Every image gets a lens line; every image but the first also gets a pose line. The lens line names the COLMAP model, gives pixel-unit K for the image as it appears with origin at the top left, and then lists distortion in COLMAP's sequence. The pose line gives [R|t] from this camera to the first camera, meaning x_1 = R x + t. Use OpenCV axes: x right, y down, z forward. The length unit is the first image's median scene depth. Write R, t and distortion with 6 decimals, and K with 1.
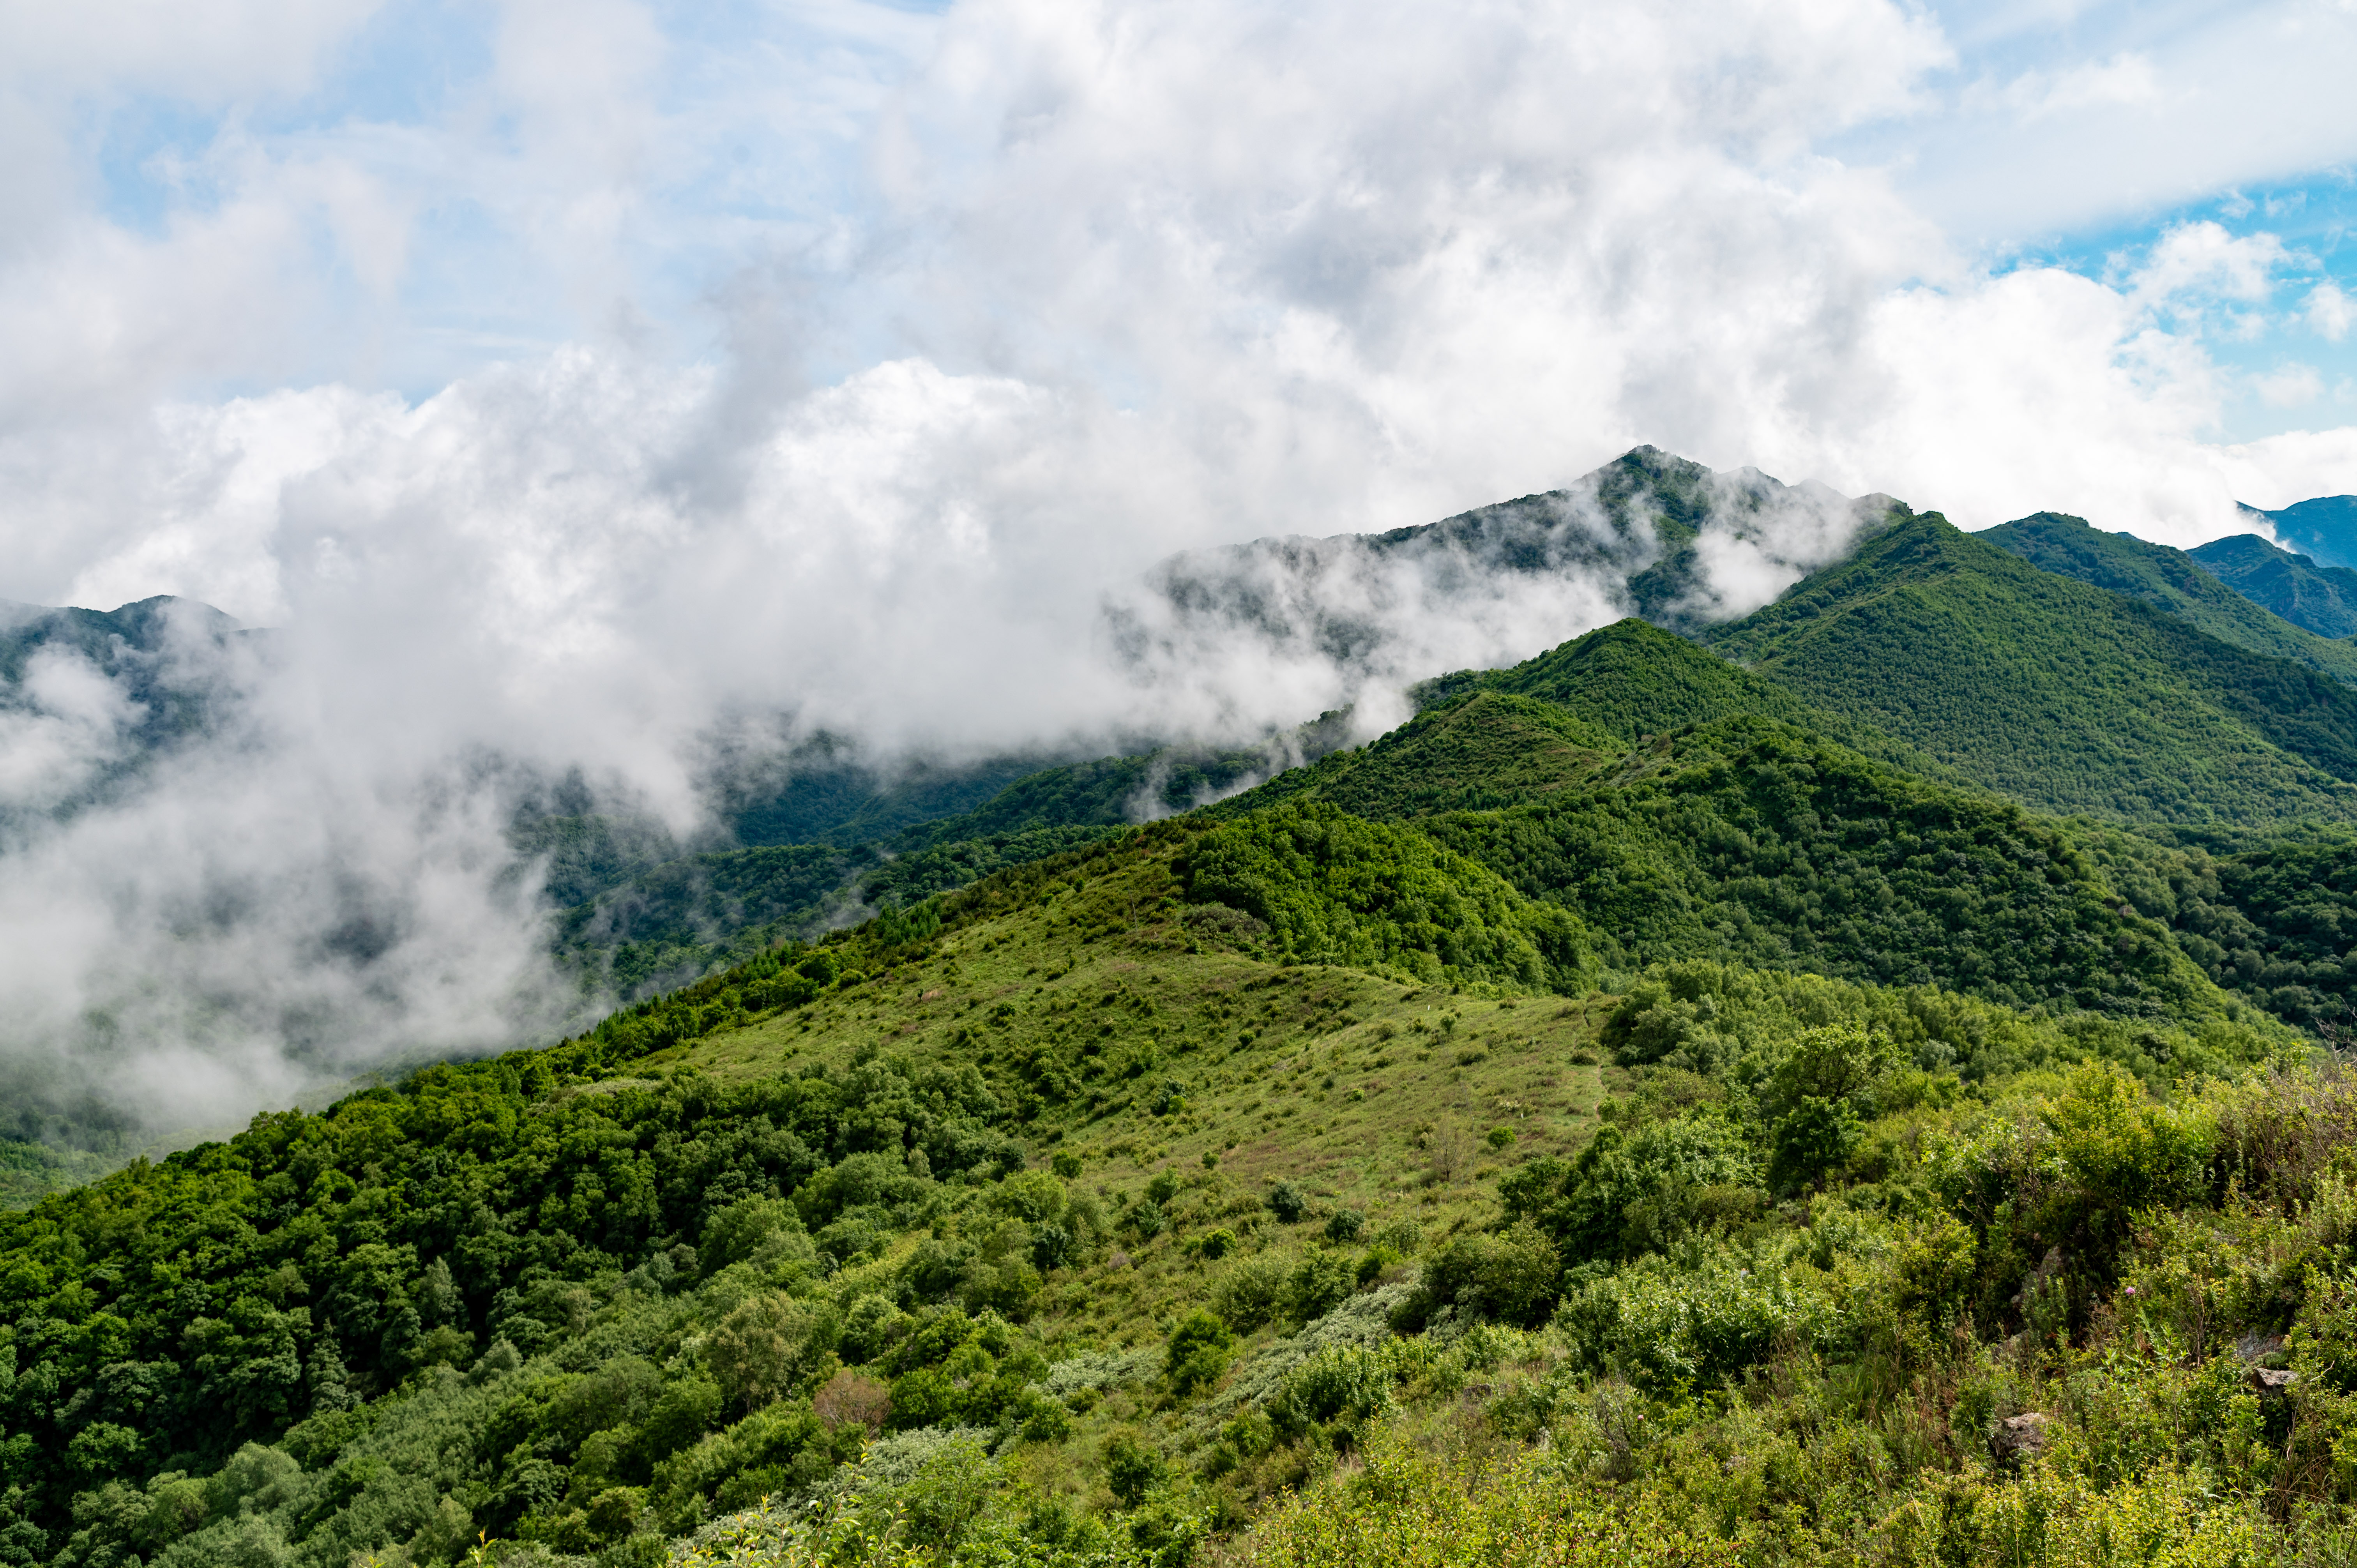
lens RADIAL K [[2571.1, 0, 1162.4], [0, 2571.1, 754.6], [0, 0, 1]] dist [-0.000213, 0.020126]
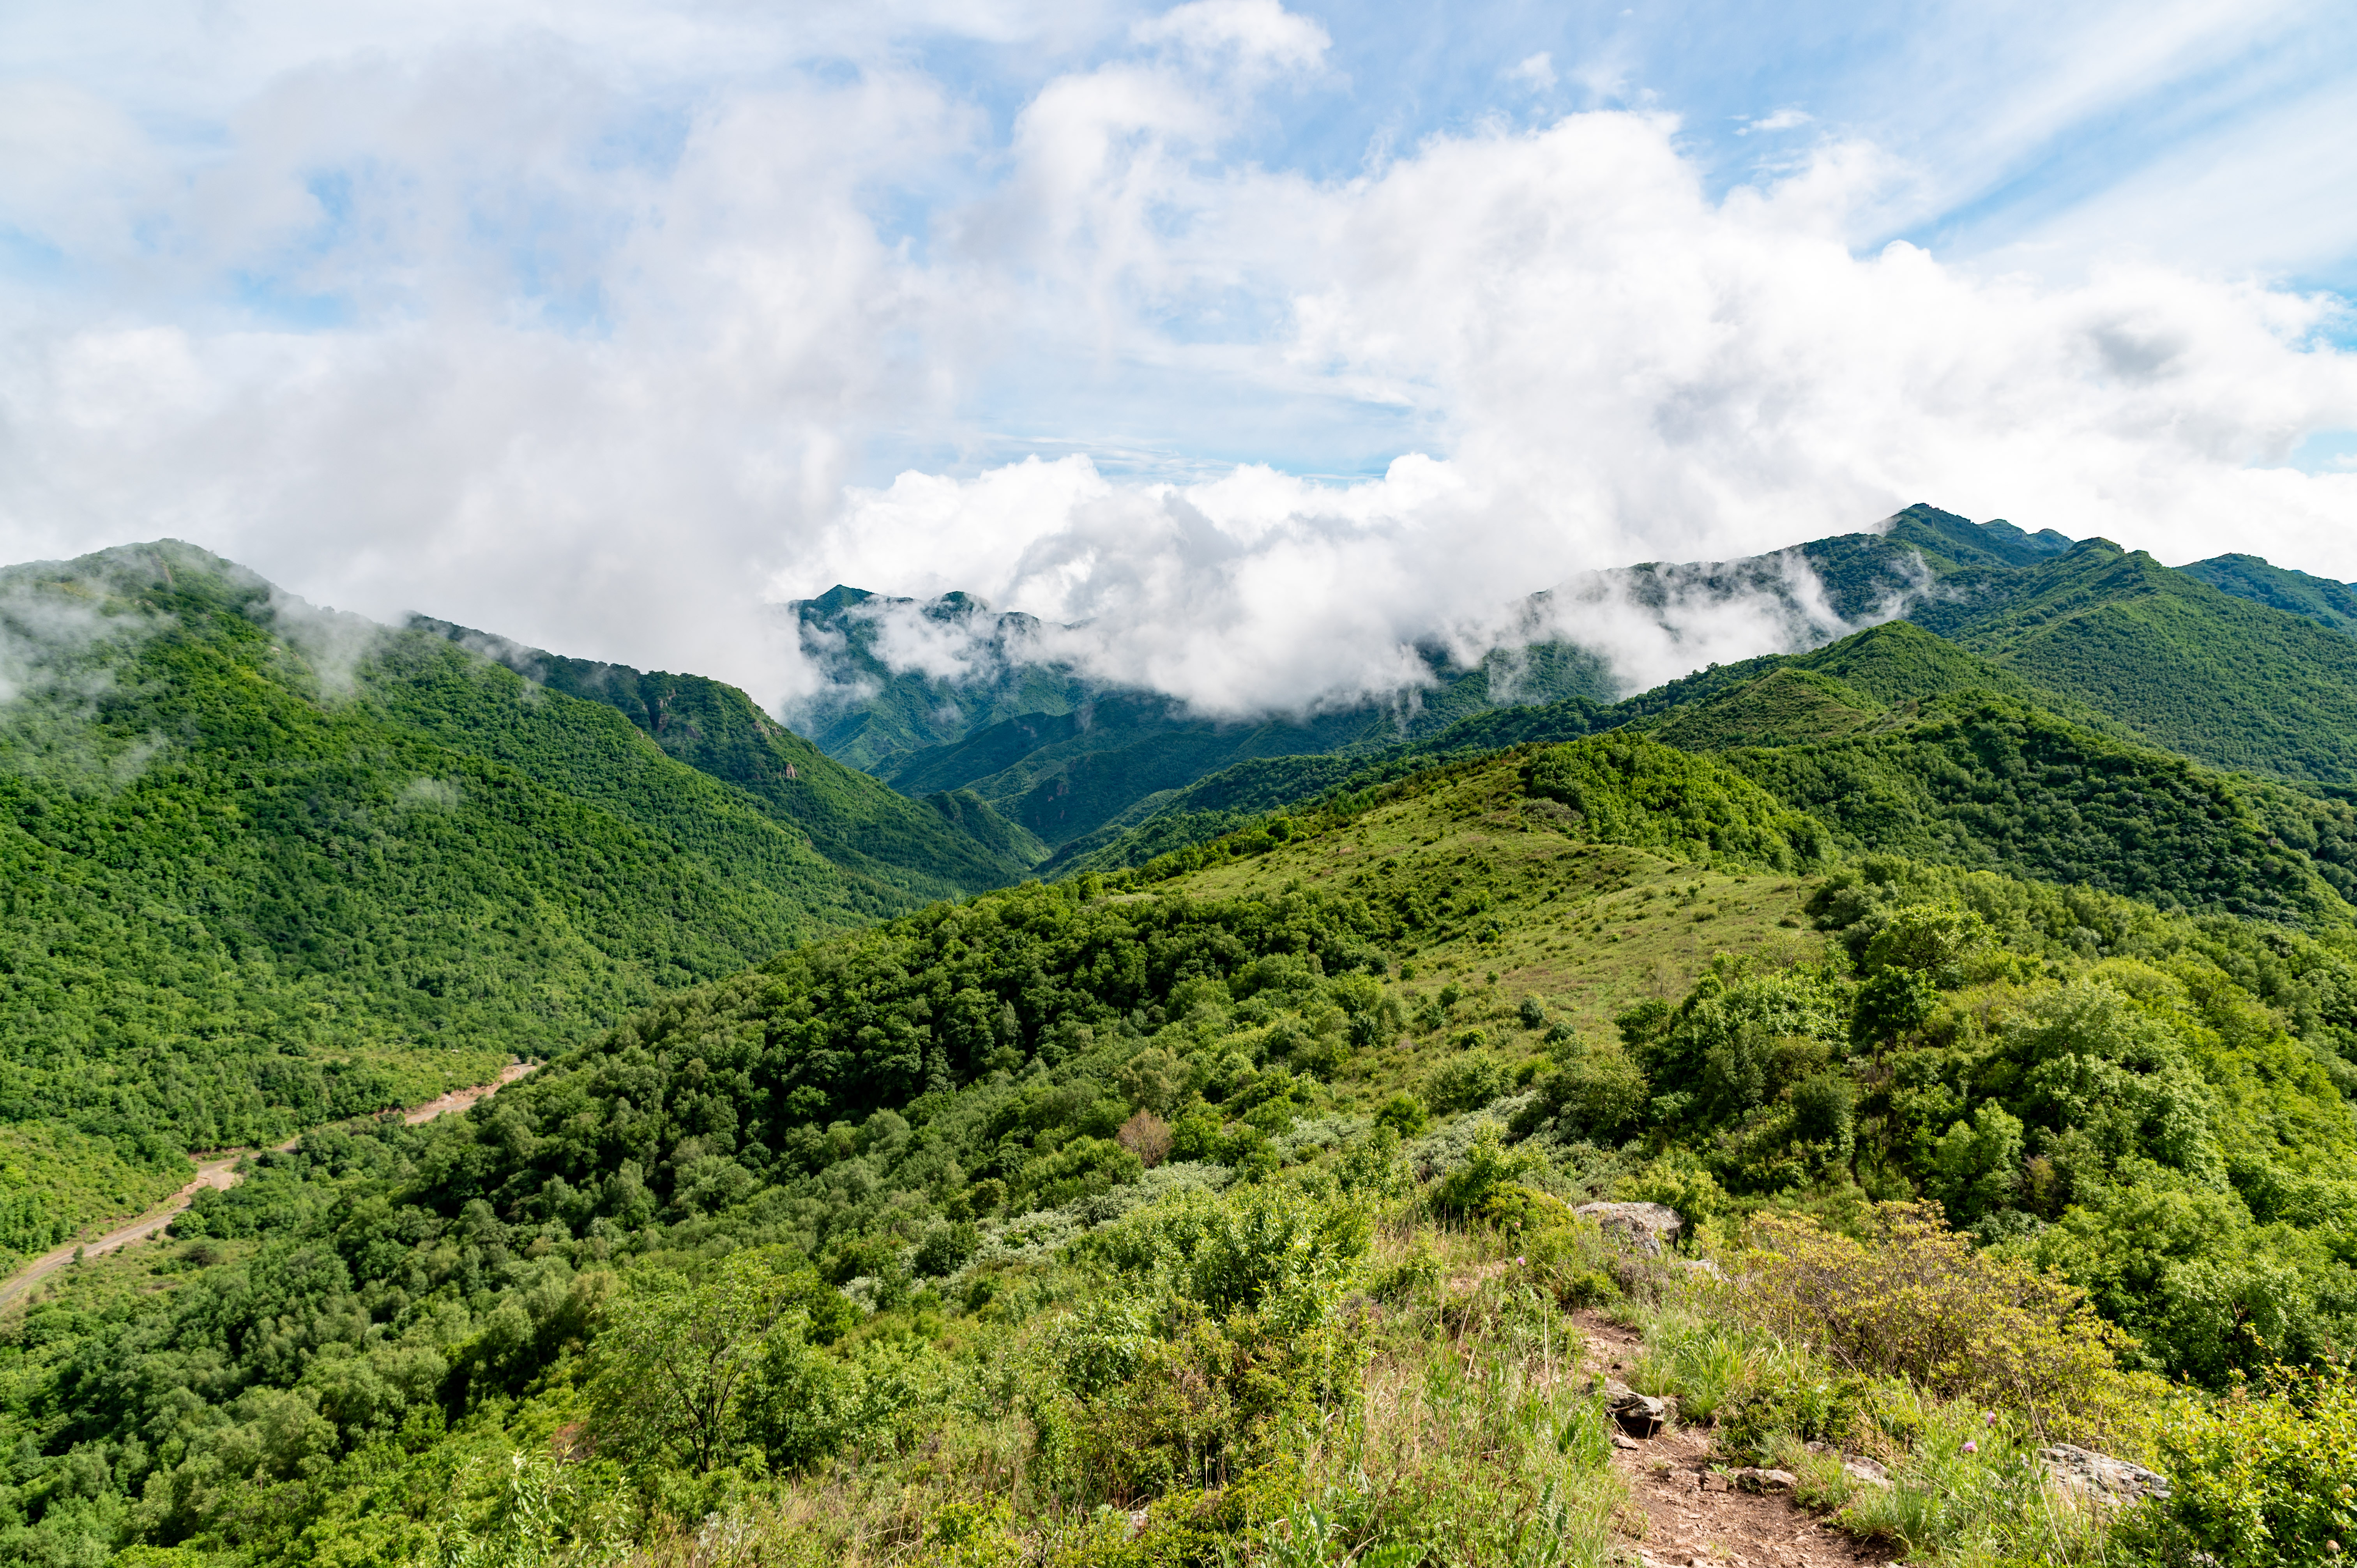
lens RADIAL K [[1602.0, 0, 1181.4], [0, 1602.0, 772.3], [0, 0, 1]] dist [0.000690, -0.004996]
pose [[0.968506, 0.045395, -0.244819, 0.042079], [-0.035214, 0.998329, 0.045808, 0.009687], [0.246489, -0.035744, 0.968486, 0.087402]]
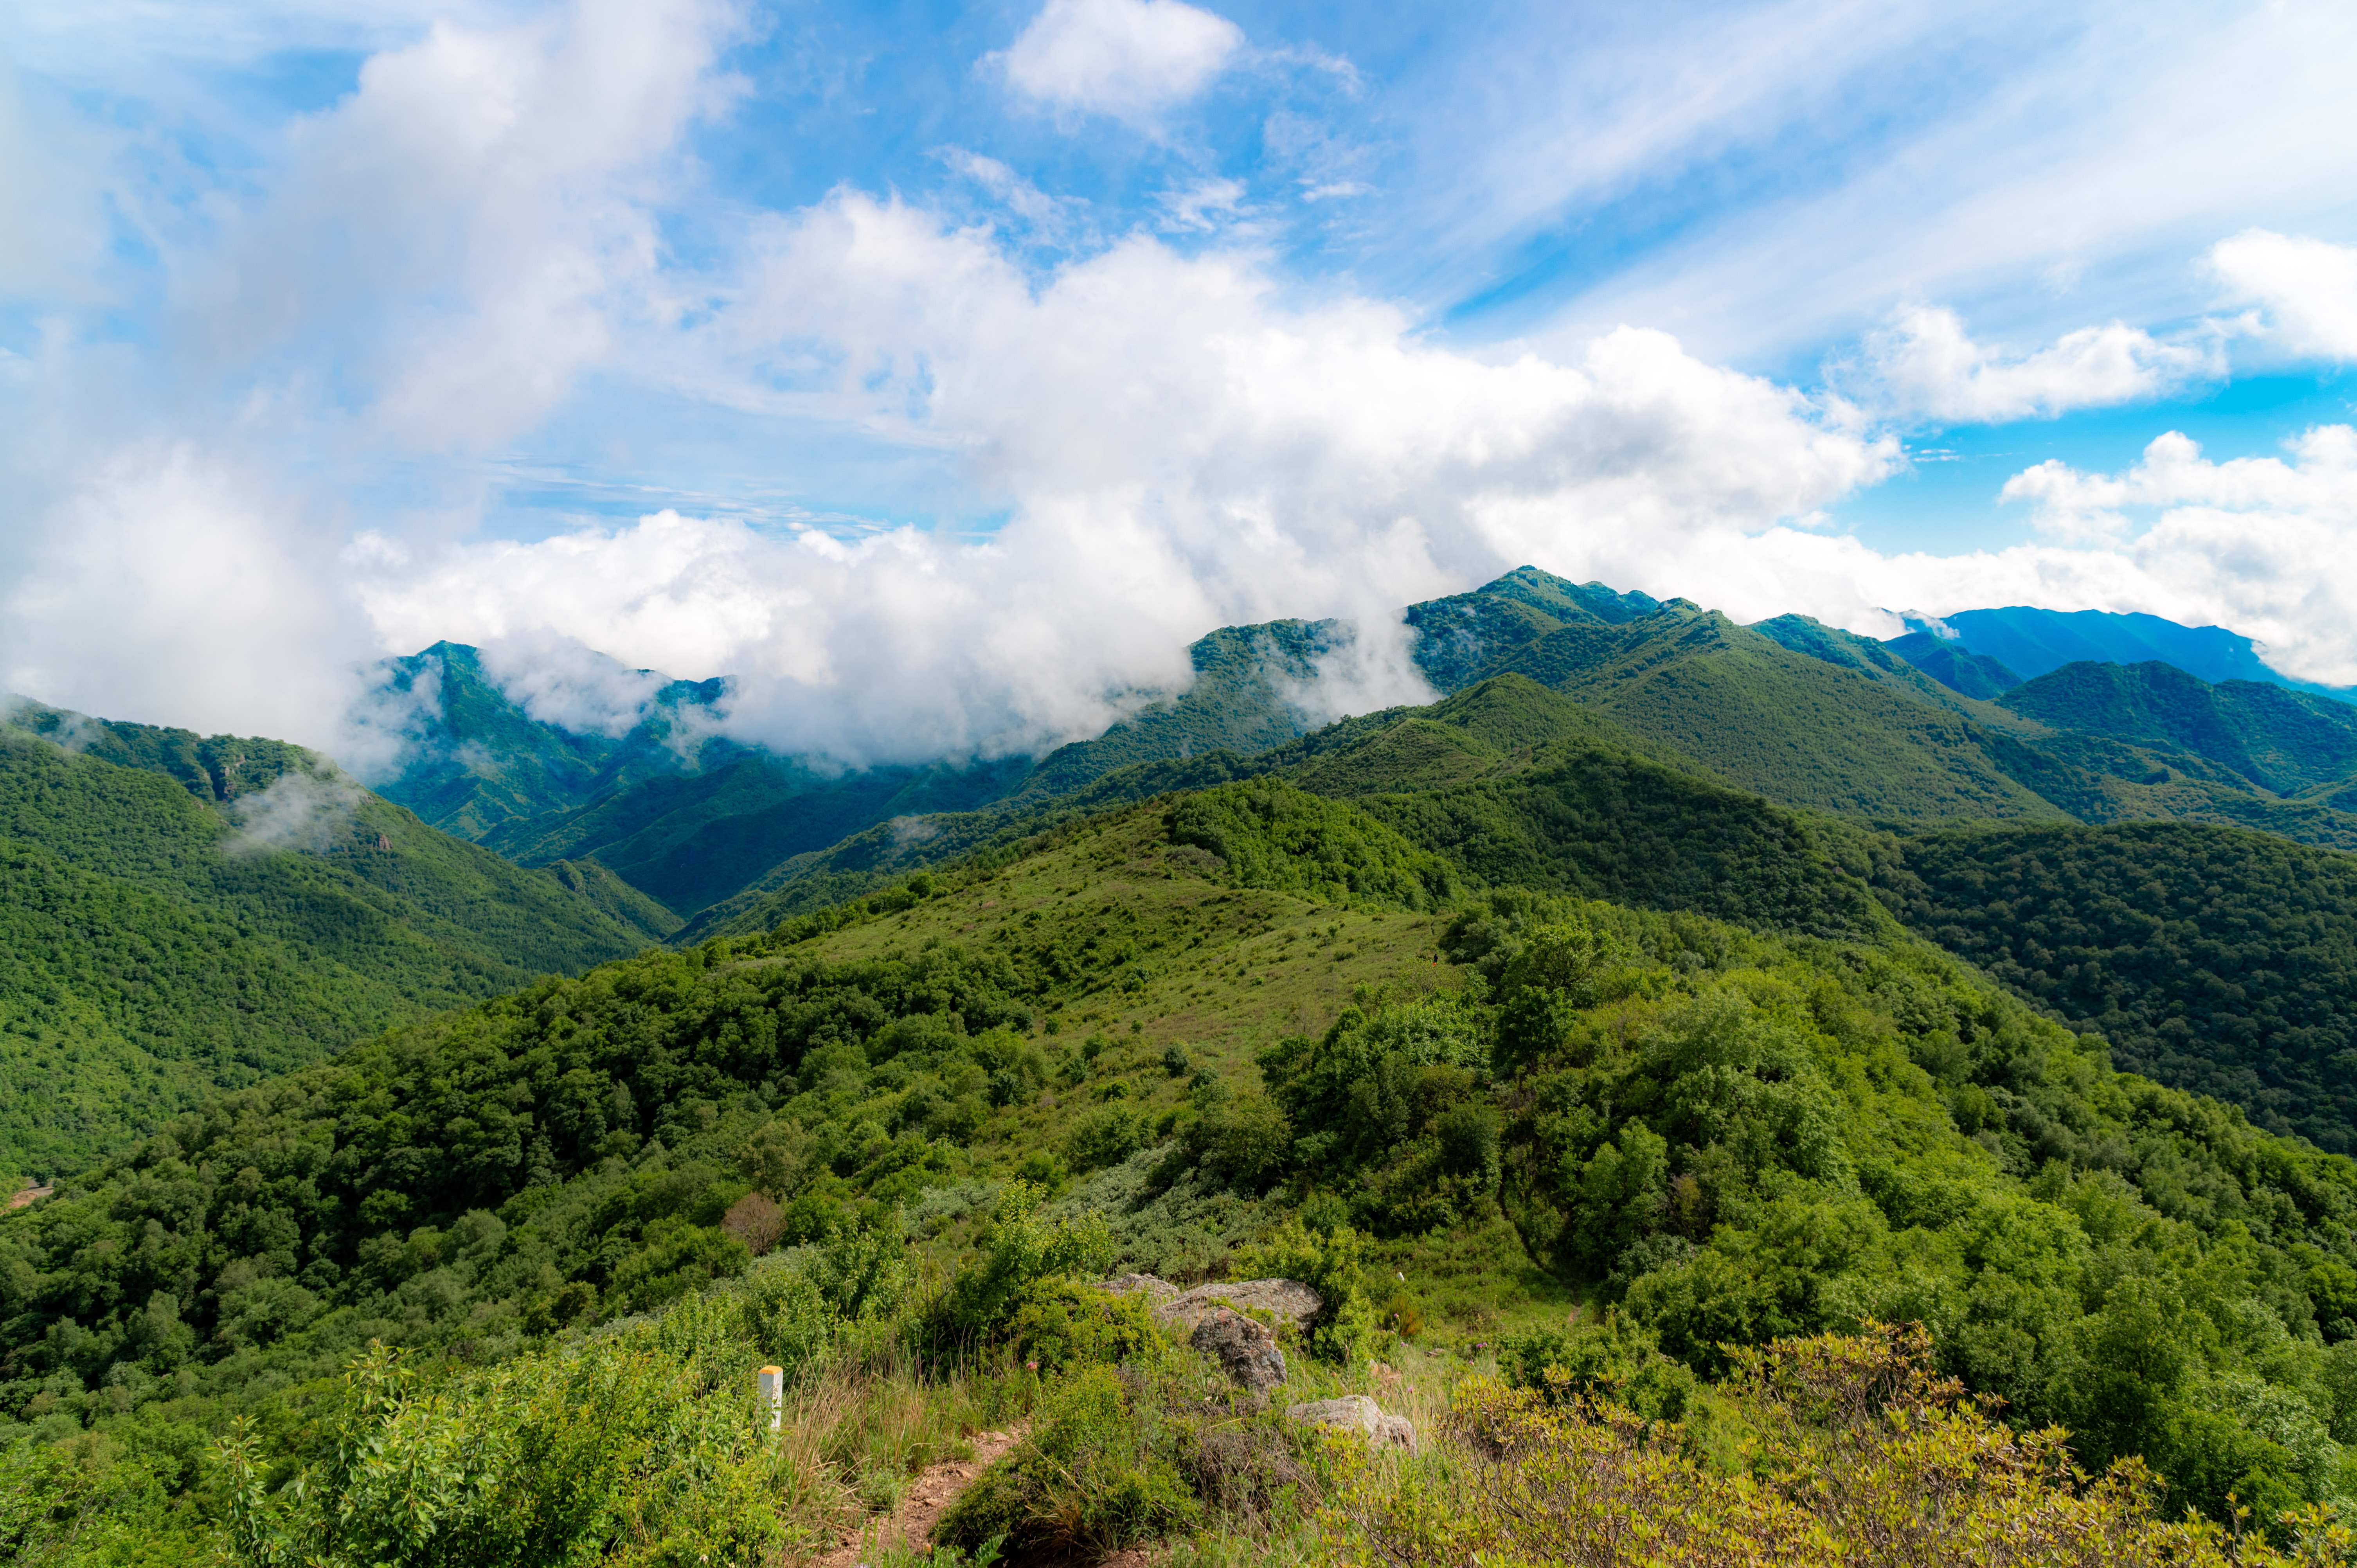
lens RADIAL K [[1604.8, 0, 1181.4], [0, 1604.8, 775.1], [0, 0, 1]] dist [0.004478, 0.001720]
pose [[0.999271, 0.021064, -0.031844, 0.044115], [-0.020944, 0.999772, 0.004095, 0.015599], [0.031923, -0.003425, 0.999484, 0.111989]]
